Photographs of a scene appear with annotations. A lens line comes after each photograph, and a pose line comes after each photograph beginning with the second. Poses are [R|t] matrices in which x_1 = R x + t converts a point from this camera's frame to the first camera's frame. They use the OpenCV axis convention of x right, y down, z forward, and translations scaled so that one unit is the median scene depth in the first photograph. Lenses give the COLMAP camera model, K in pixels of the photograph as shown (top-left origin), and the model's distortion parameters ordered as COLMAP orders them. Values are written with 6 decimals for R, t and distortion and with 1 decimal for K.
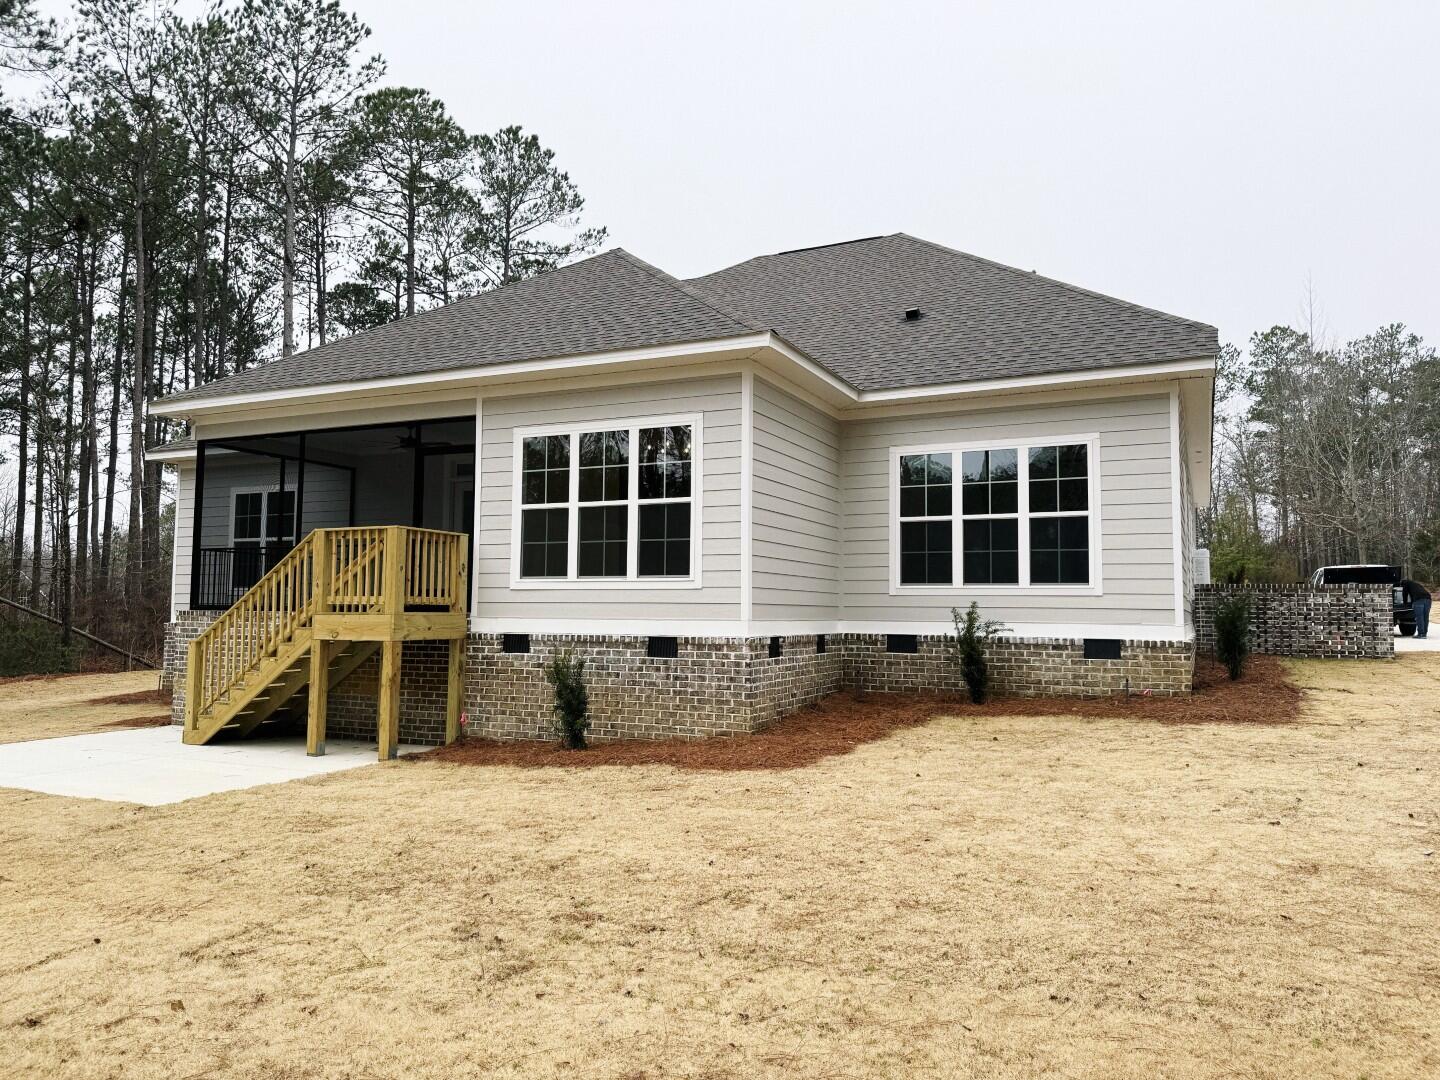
lens RADIAL K [[1008.1, 0, 662.8], [0, 1008.1, 525.2], [0, 0, 1]] dist [0.065203, -0.066286]
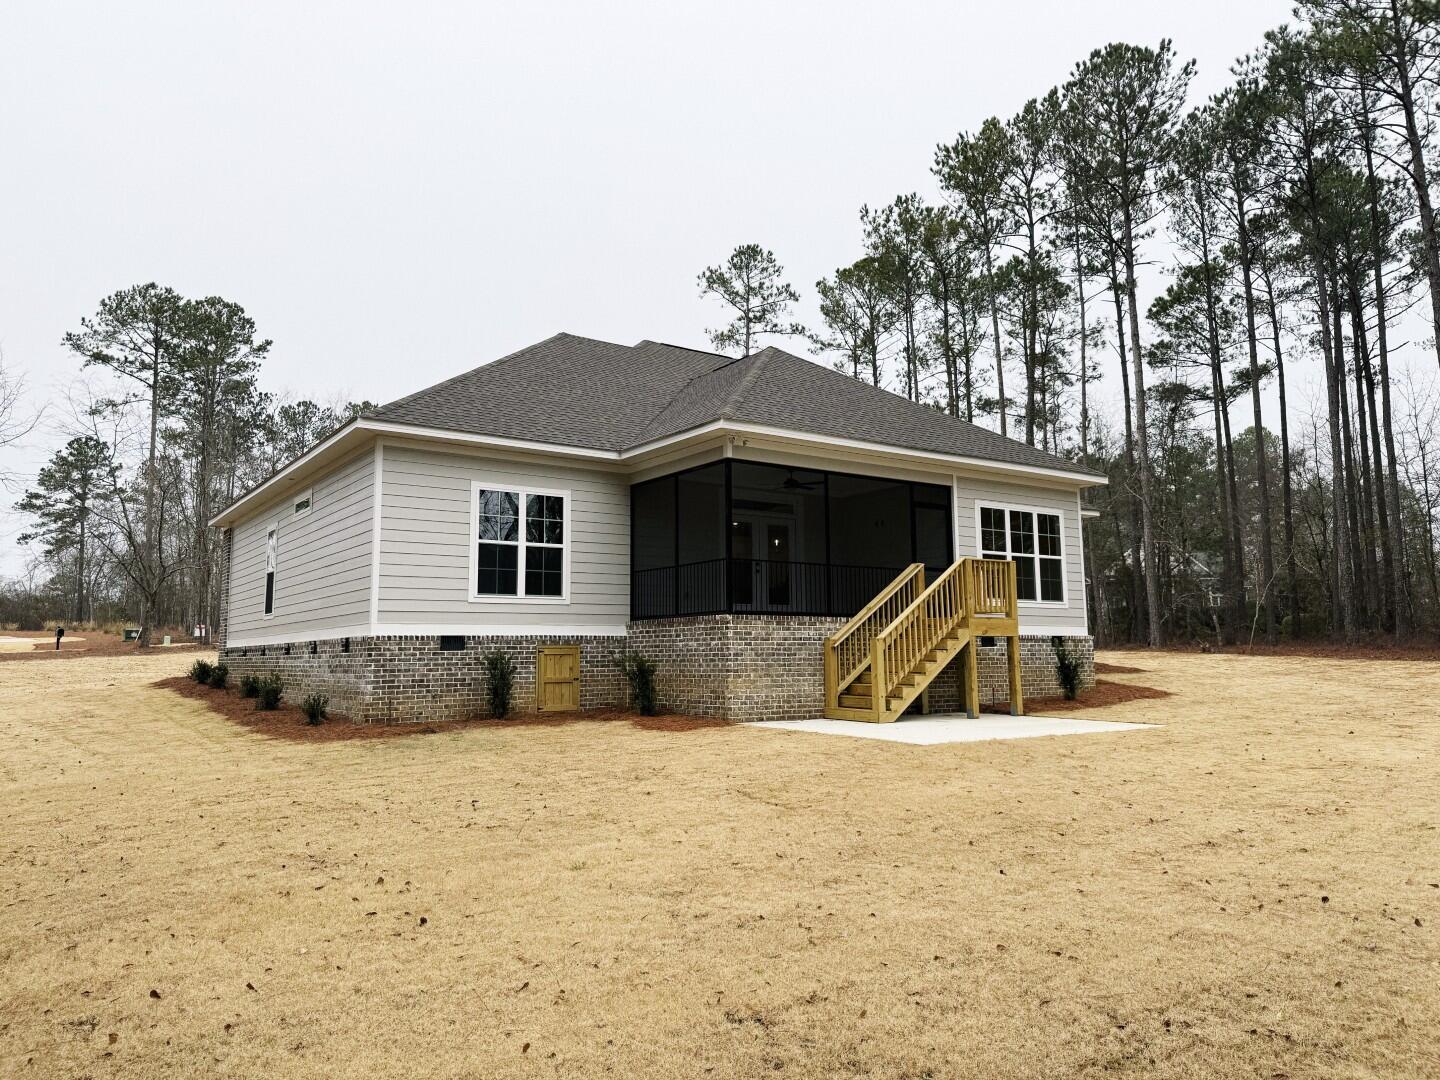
lens RADIAL K [[1008.1, 0, 728.0], [0, 1008.1, 527.1], [0, 0, 1]] dist [0.065203, -0.066286]
pose [[0.492905, 0.100037, 0.864313, -1.710037], [-0.066016, 0.994805, -0.077493, 0.092264], [-0.867575, -0.018862, 0.496948, 0.585993]]
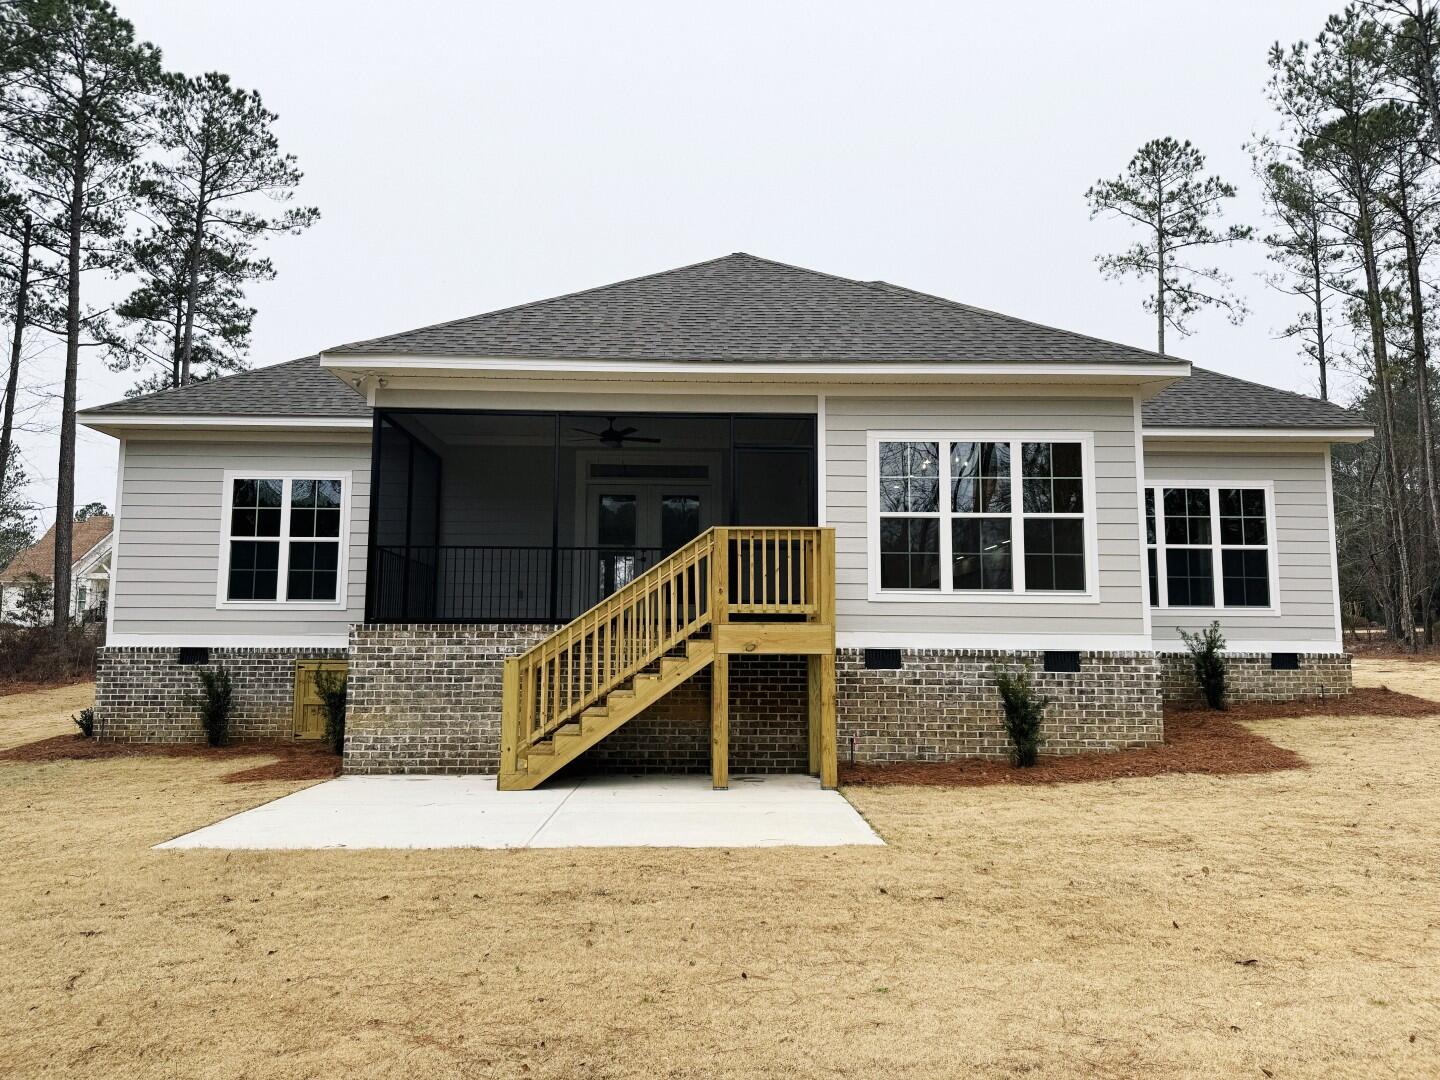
lens RADIAL K [[1008.1, 0, 713.4], [0, 1008.1, 527.7], [0, 0, 1]] dist [0.065203, -0.066286]
pose [[0.894283, 0.051595, 0.444517, -0.718369], [-0.039436, 0.998553, -0.036565, 0.036061], [-0.445761, 0.015169, 0.895024, 0.230275]]
